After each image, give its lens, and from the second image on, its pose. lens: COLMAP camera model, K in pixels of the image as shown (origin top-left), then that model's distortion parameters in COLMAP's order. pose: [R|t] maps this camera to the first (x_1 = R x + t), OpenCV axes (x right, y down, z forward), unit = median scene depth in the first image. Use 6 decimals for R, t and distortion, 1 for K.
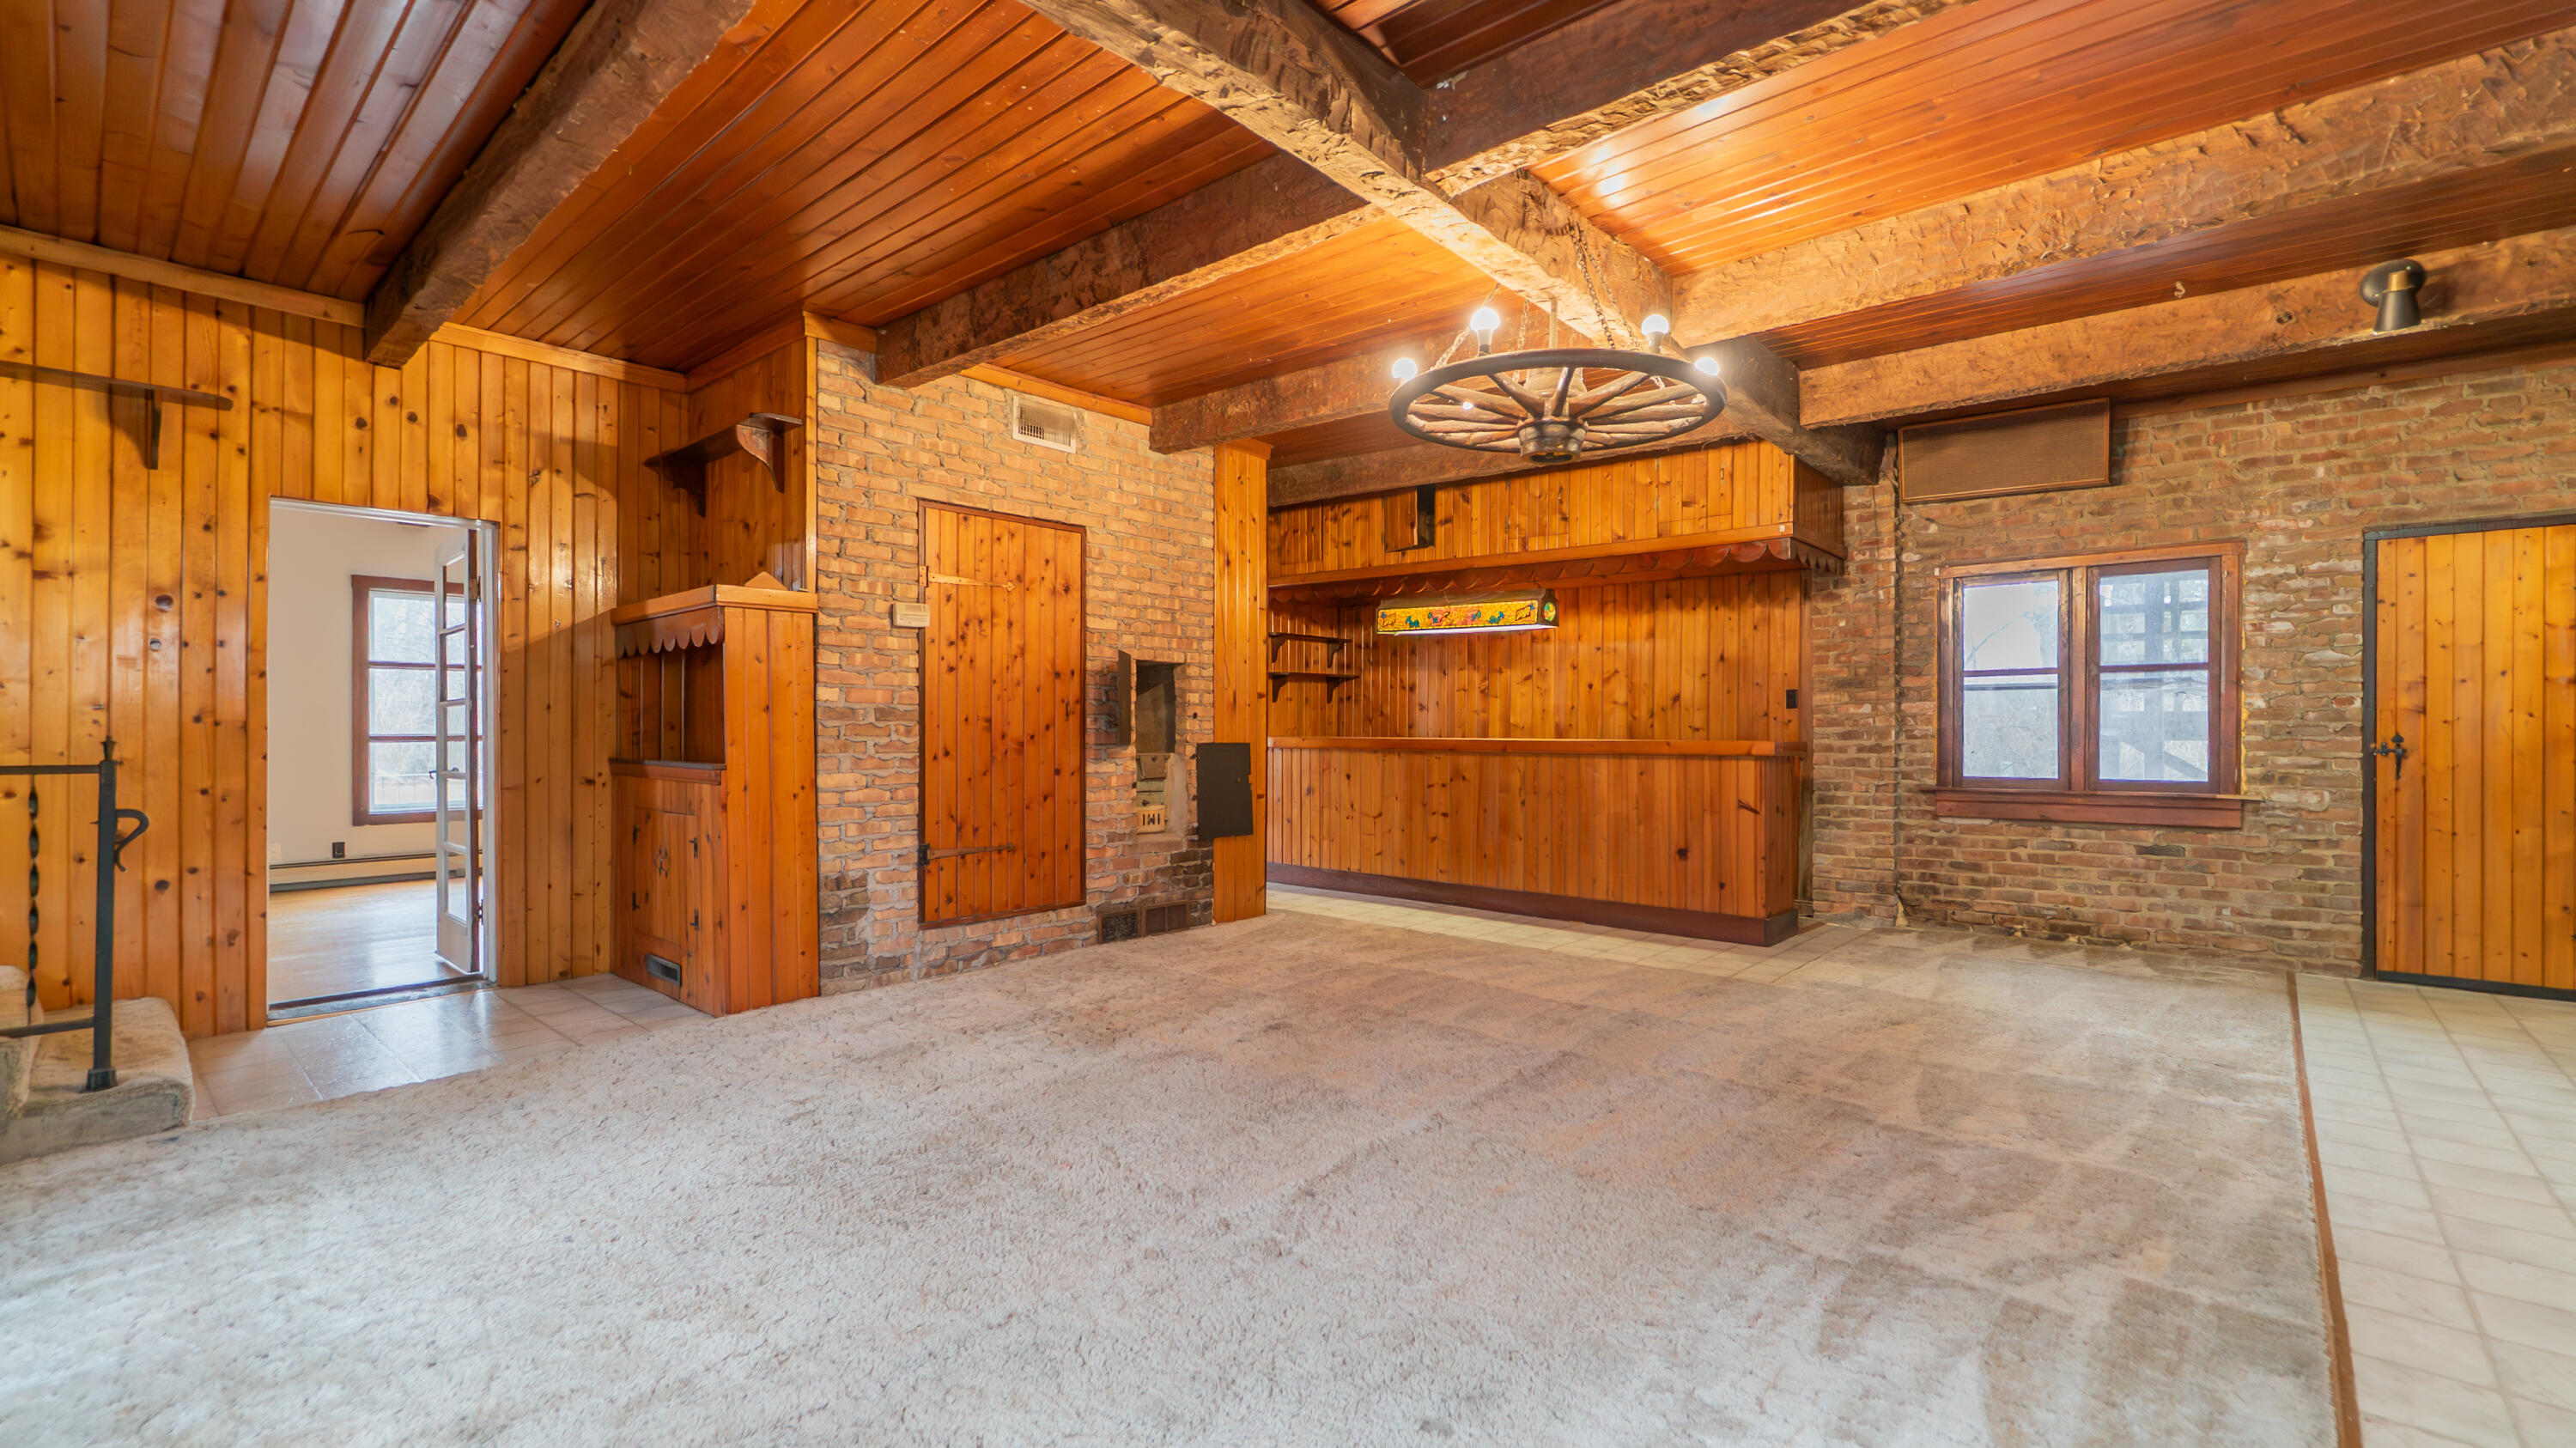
lens RADIAL K [[1087.5, 0, 1300.1], [0, 1087.5, 728.0], [0, 0, 1]] dist [-0.002566, -0.000431]
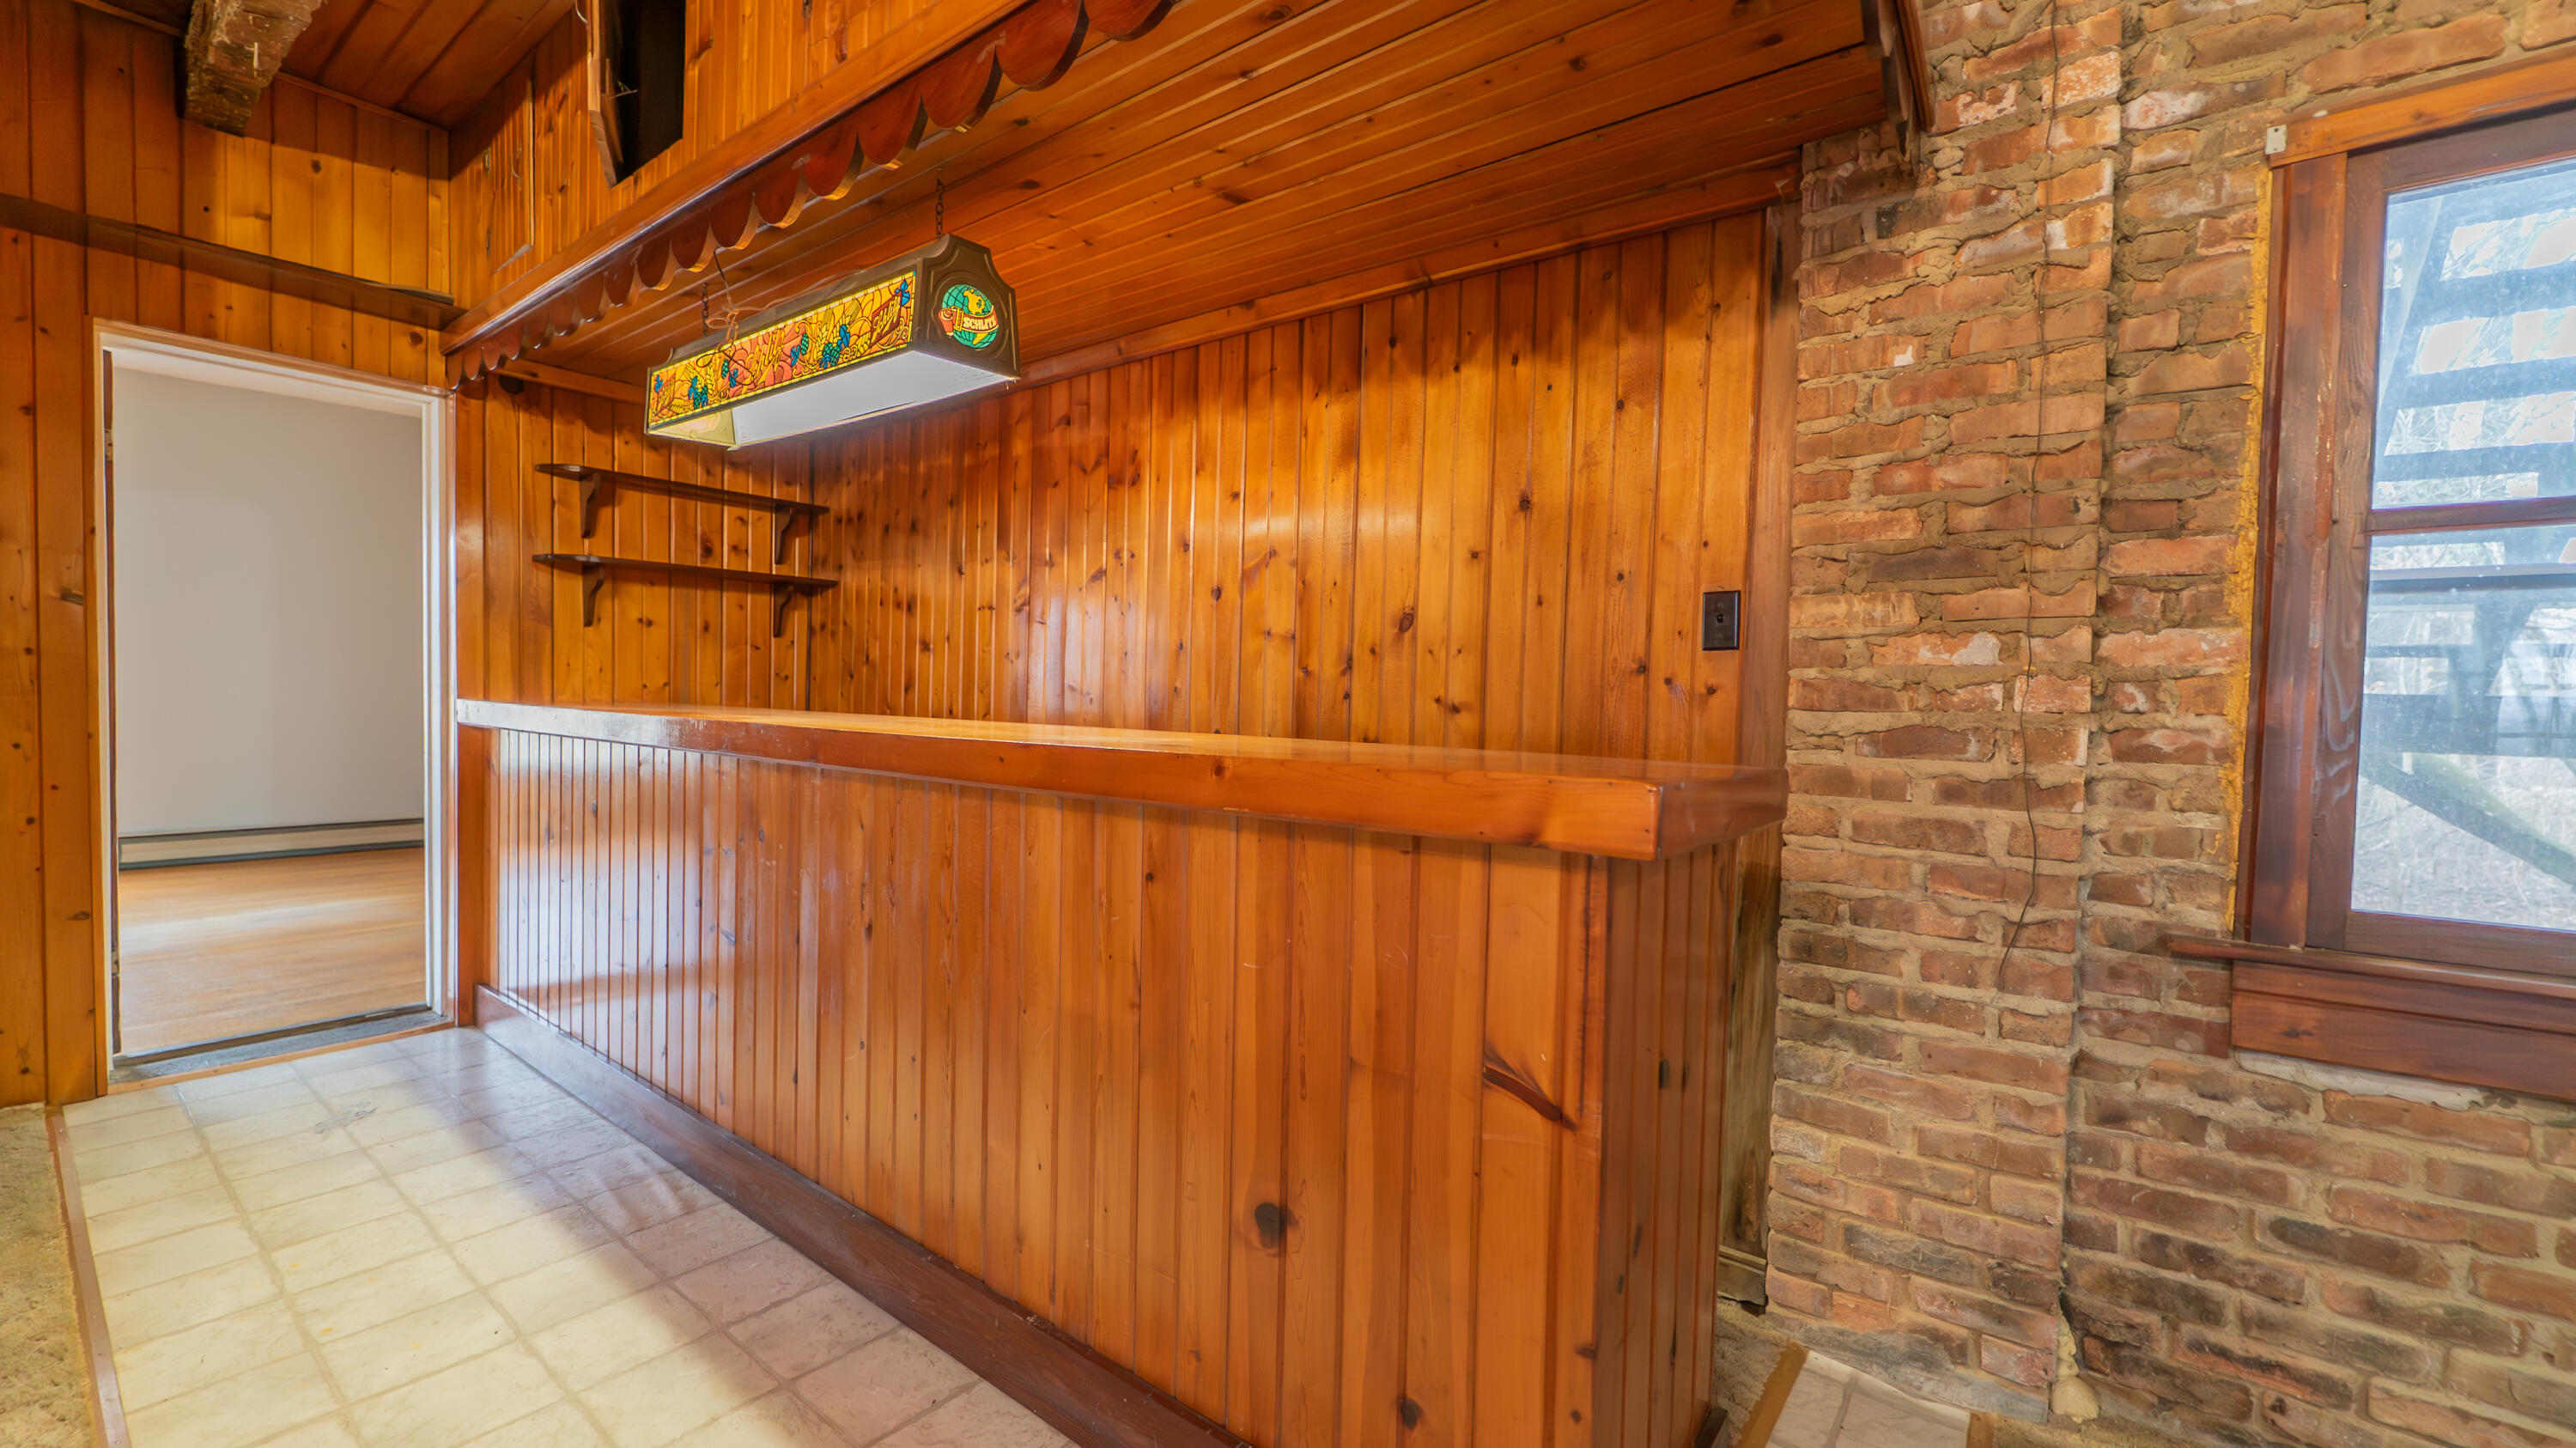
lens RADIAL K [[1030.4, 0, 1288.0], [0, 1030.4, 724.0], [0, 0, 1]] dist [-0.011904, 0.000046]
pose [[0.998028, 0.023533, 0.058187, 0.323062], [-0.025044, 0.999365, 0.025365, -0.000759], [-0.057554, -0.026772, 0.997983, 0.738703]]
